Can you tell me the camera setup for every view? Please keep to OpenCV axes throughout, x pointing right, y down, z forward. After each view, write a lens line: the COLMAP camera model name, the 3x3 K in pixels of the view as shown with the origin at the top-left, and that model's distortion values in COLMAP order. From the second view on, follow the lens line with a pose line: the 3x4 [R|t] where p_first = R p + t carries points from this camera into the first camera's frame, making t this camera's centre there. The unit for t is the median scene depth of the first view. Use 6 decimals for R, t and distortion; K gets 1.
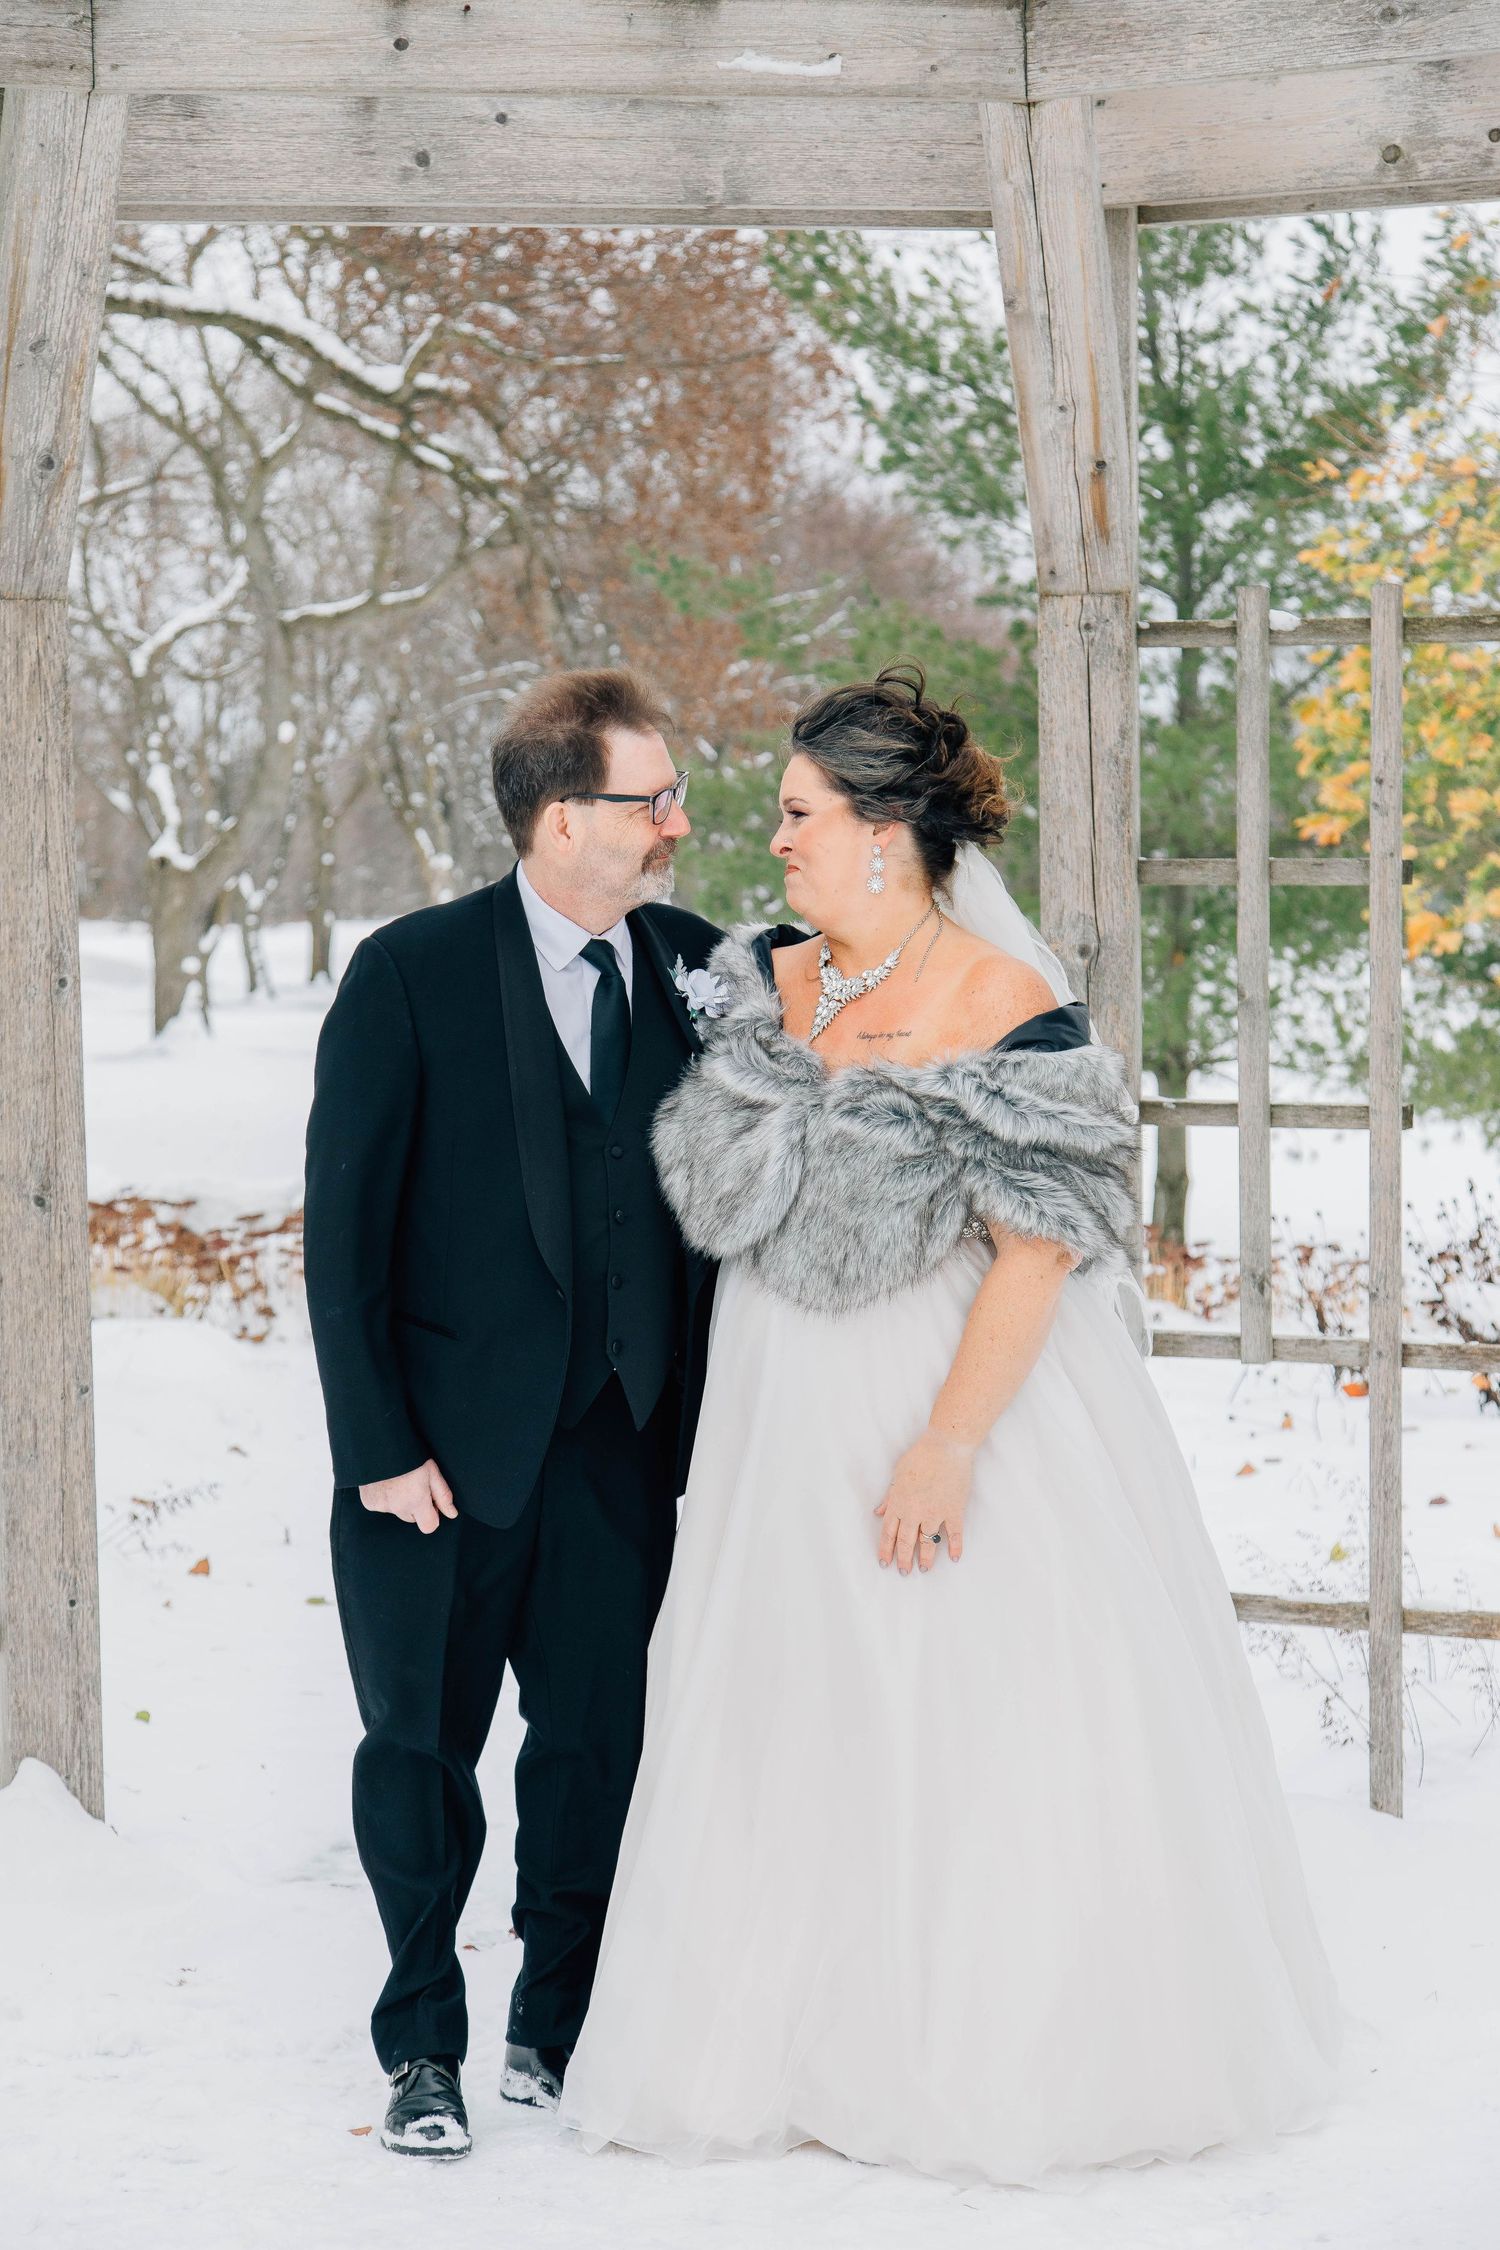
lens RADIAL K [[5030.3, 0, 784.5], [0, 5030.3, 1127.0], [0, 0, 1]] dist [0.070516, -0.247683]
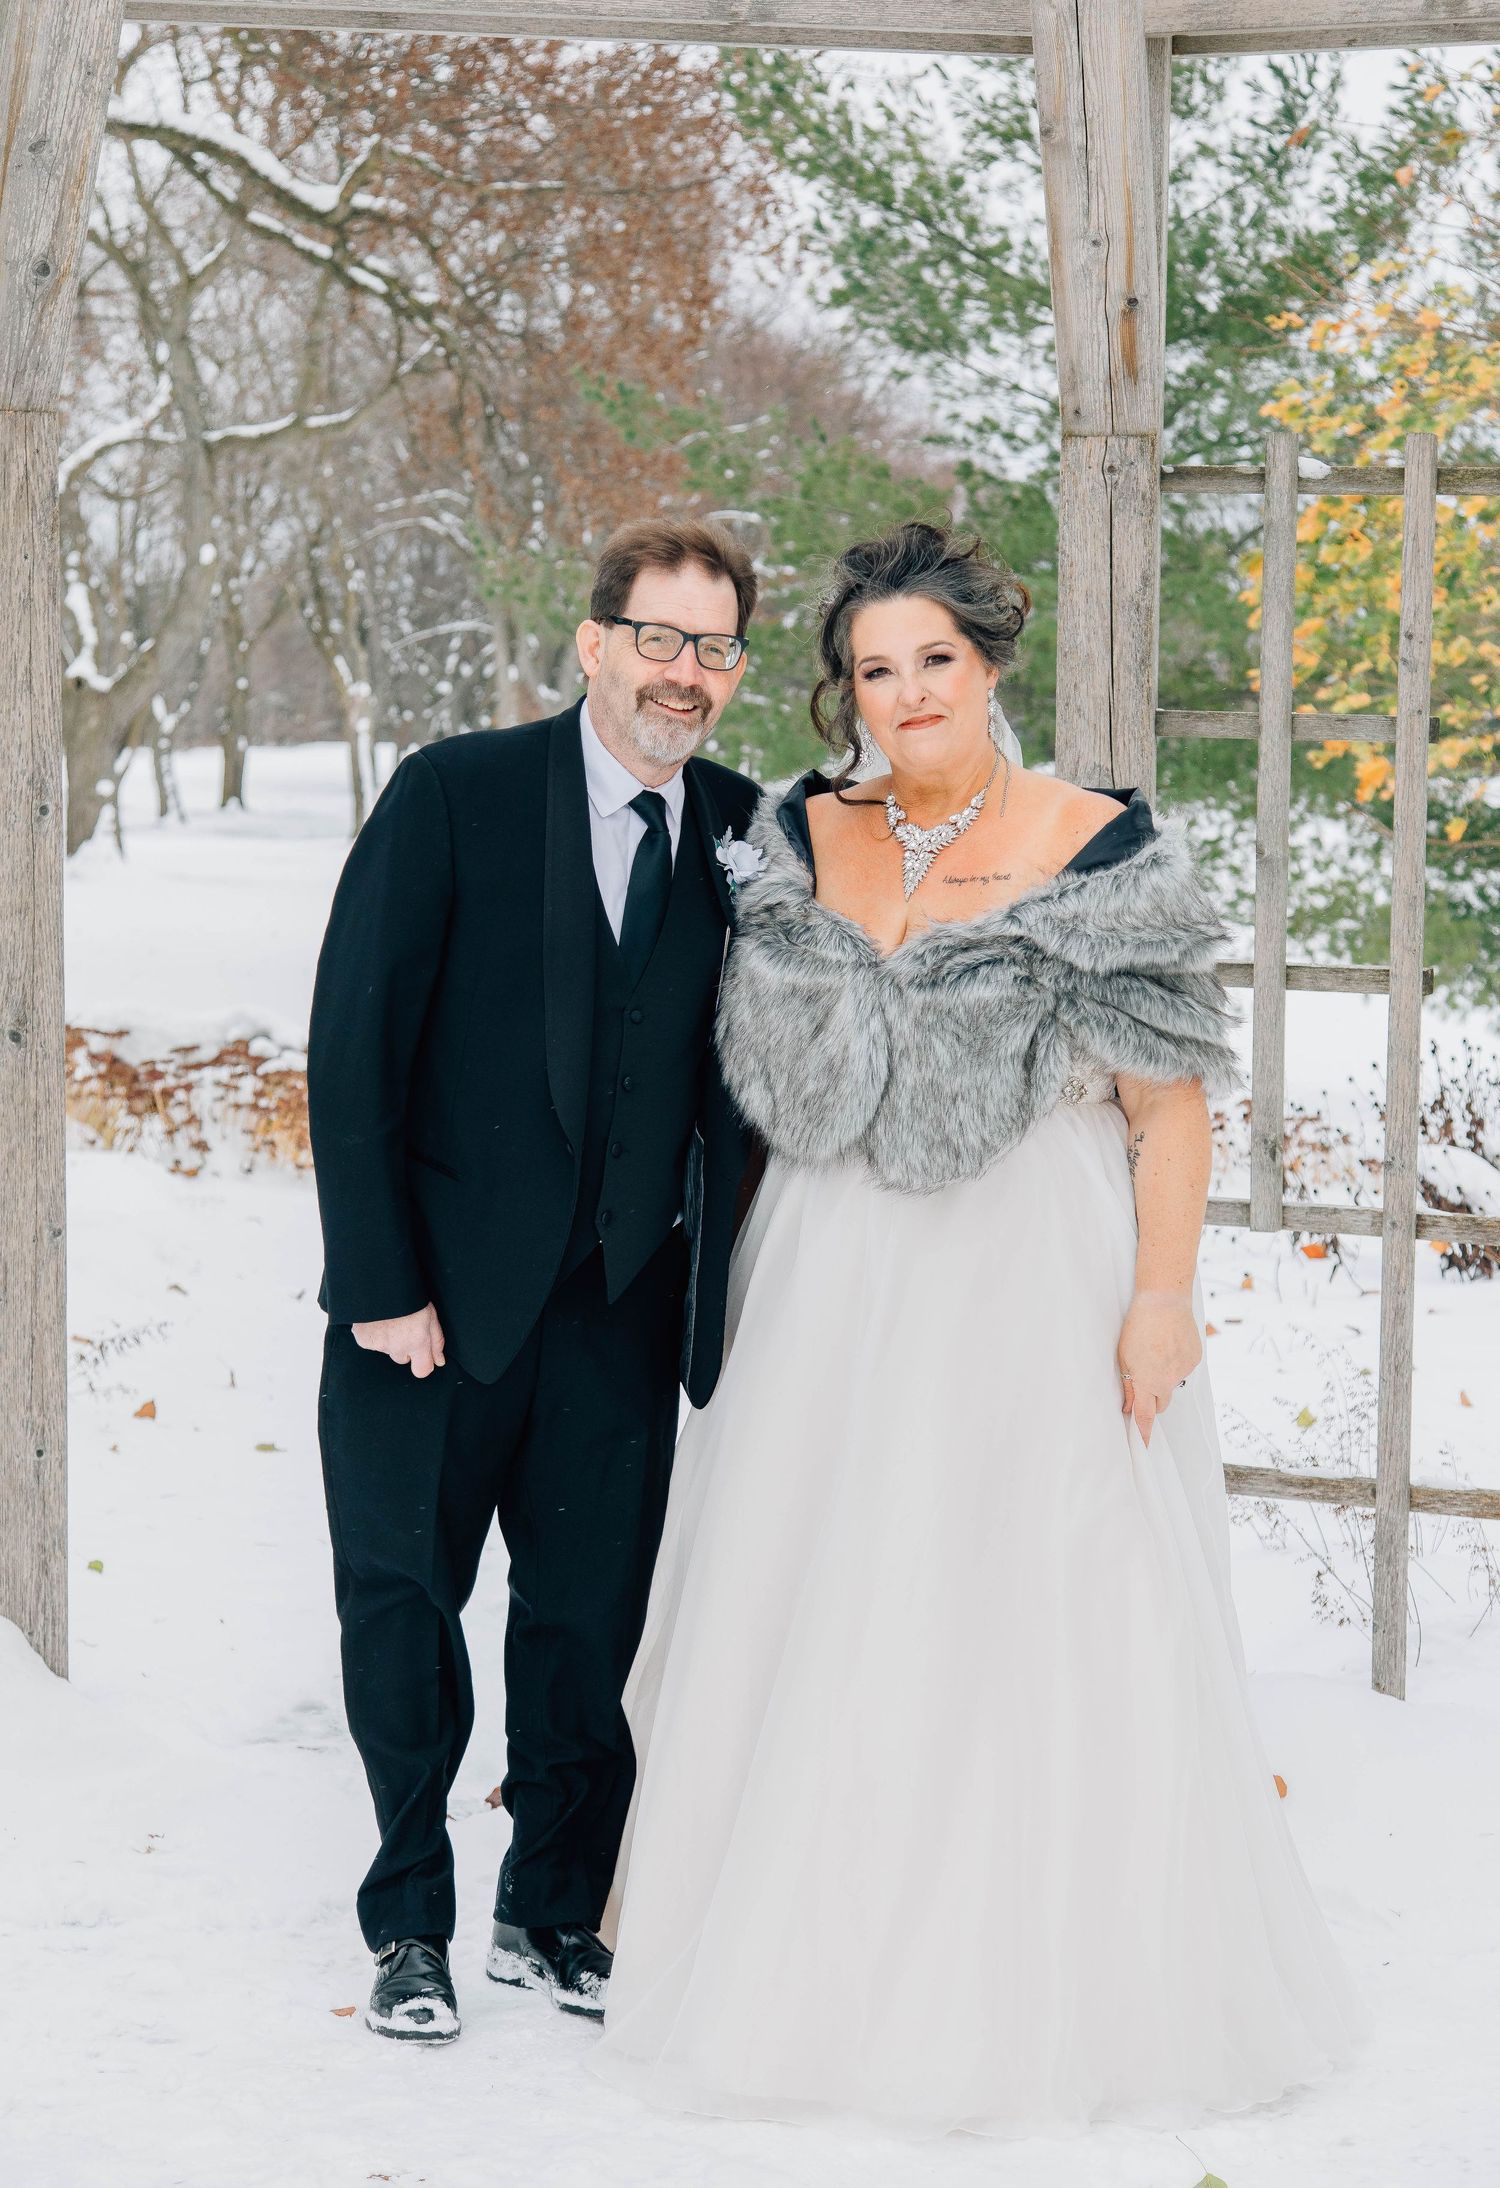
lens RADIAL K [[5025.4, 0, 850.7], [0, 5025.4, 1024.3], [0, 0, 1]] dist [0.087081, -0.361050]
pose [[0.999134, 0.022962, 0.034707, -0.008610], [-0.023375, 0.999660, 0.011526, -0.000966], [-0.034430, -0.012327, 0.999331, 0.012581]]
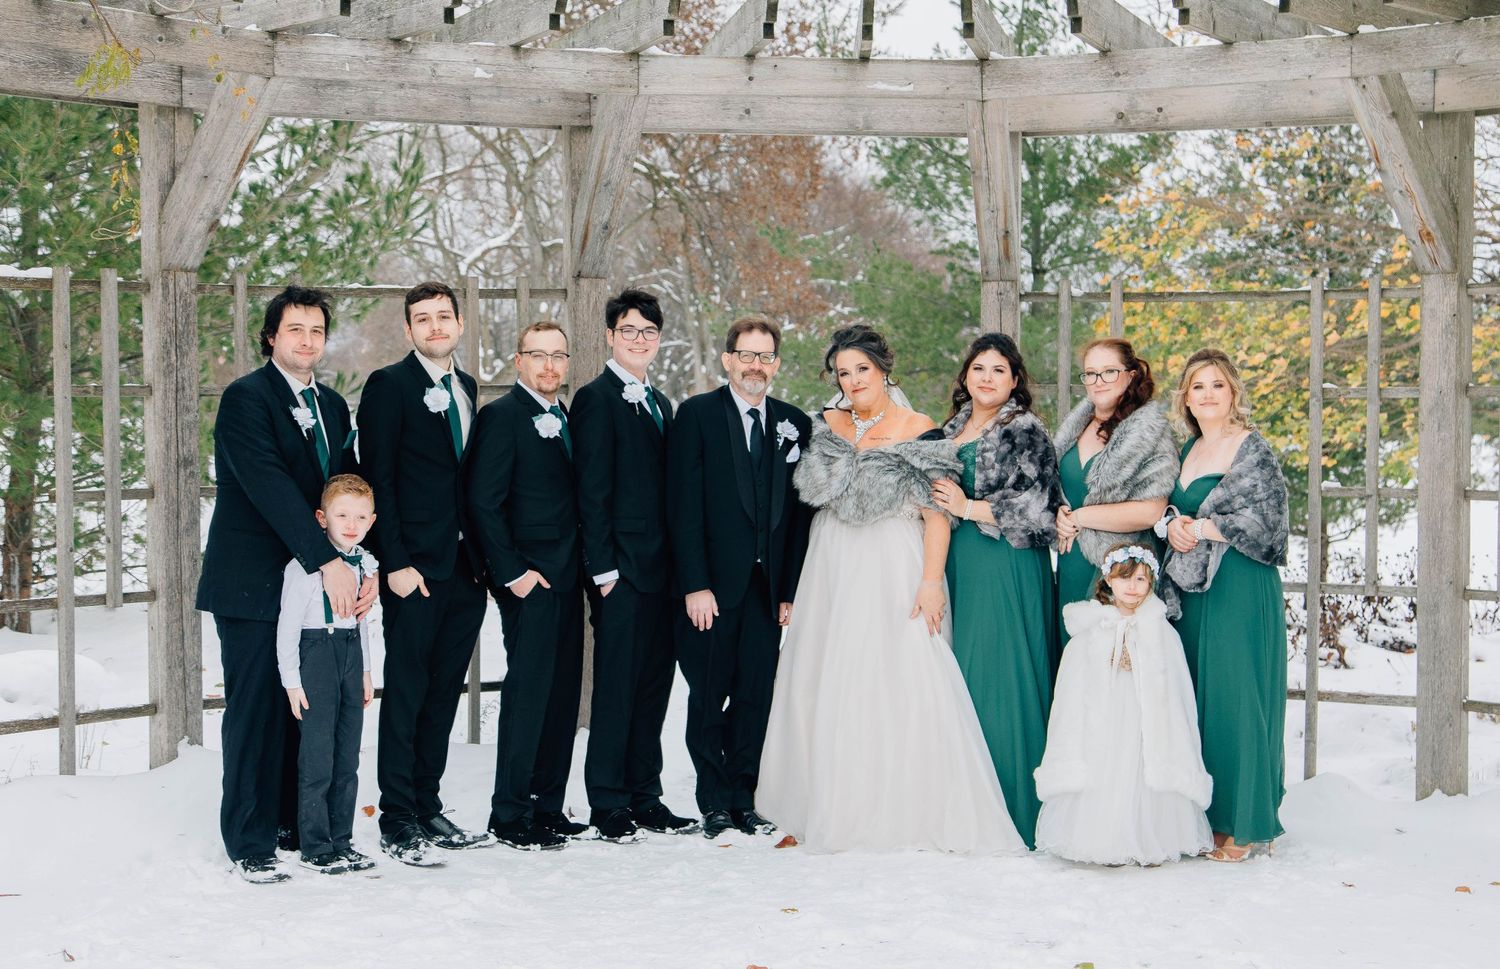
lens RADIAL K [[3146.3, 0, 748.0], [0, 3146.3, 483.4], [0, 0, 1]] dist [-0.011323, 3.674150]
pose [[0.999821, 0.016009, -0.010061, -0.020560], [-0.016209, 0.999665, -0.020172, 0.012843], [0.009735, 0.020331, 0.999746, -0.244000]]
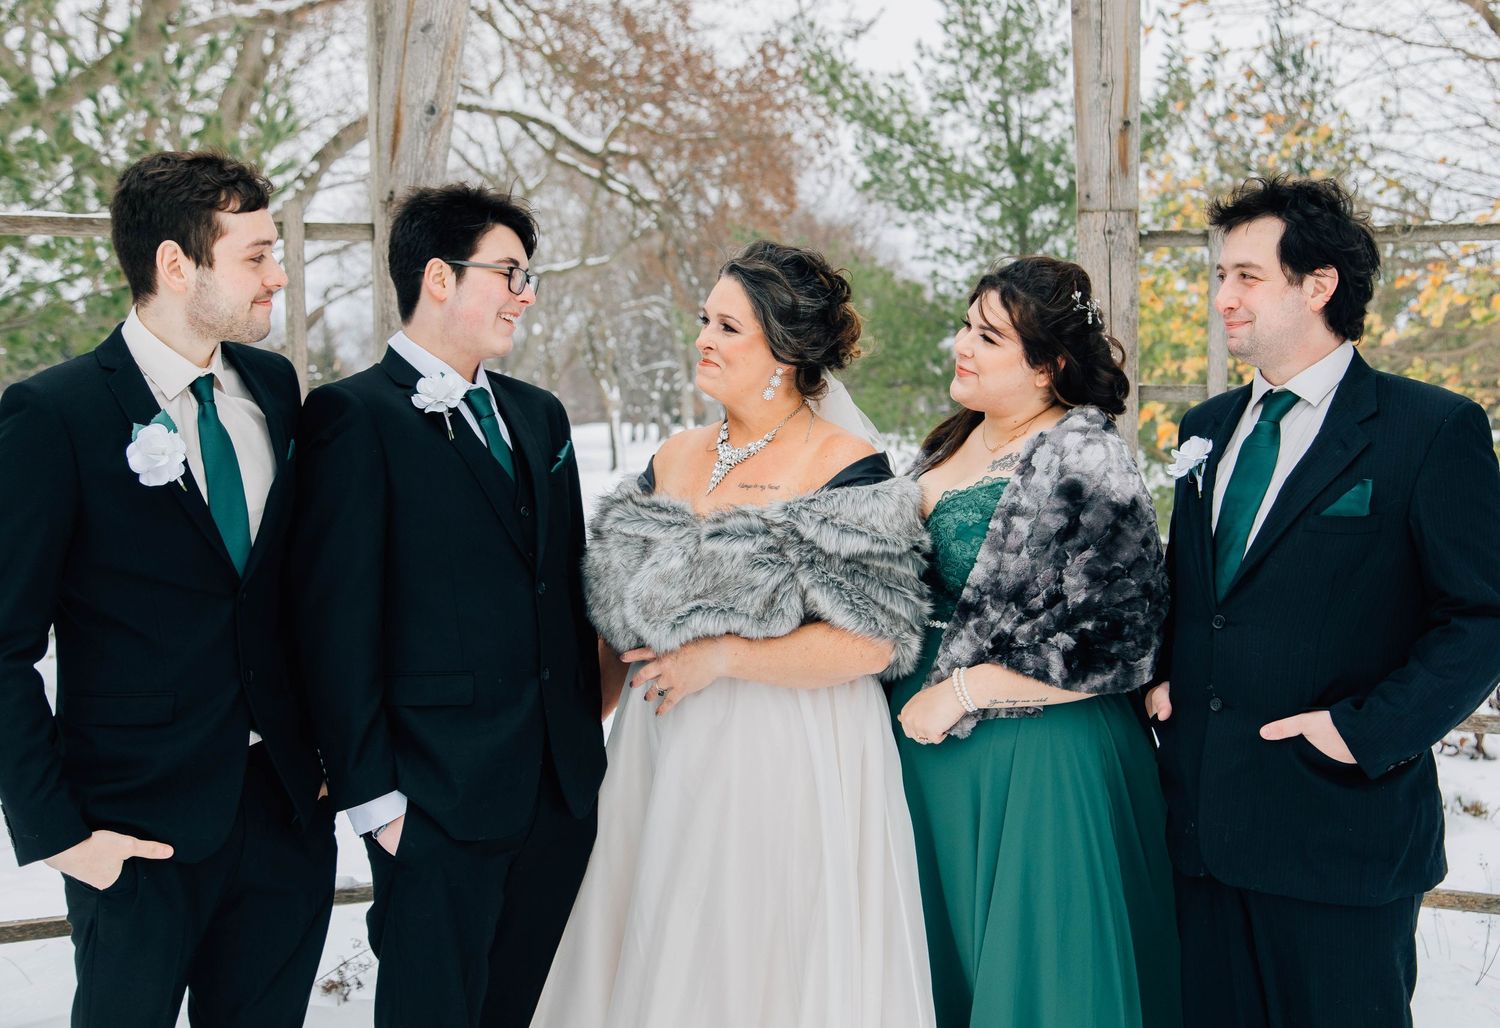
lens RADIAL K [[2402.9, 0, 779.7], [0, 2402.9, 479.6], [0, 0, 1]] dist [0.045908, 0.046228]
pose [[0.999911, 0.011350, 0.006966, -0.017868], [-0.011207, 0.999734, -0.020173, -0.003450], [-0.007194, 0.020093, 0.999772, 0.110344]]
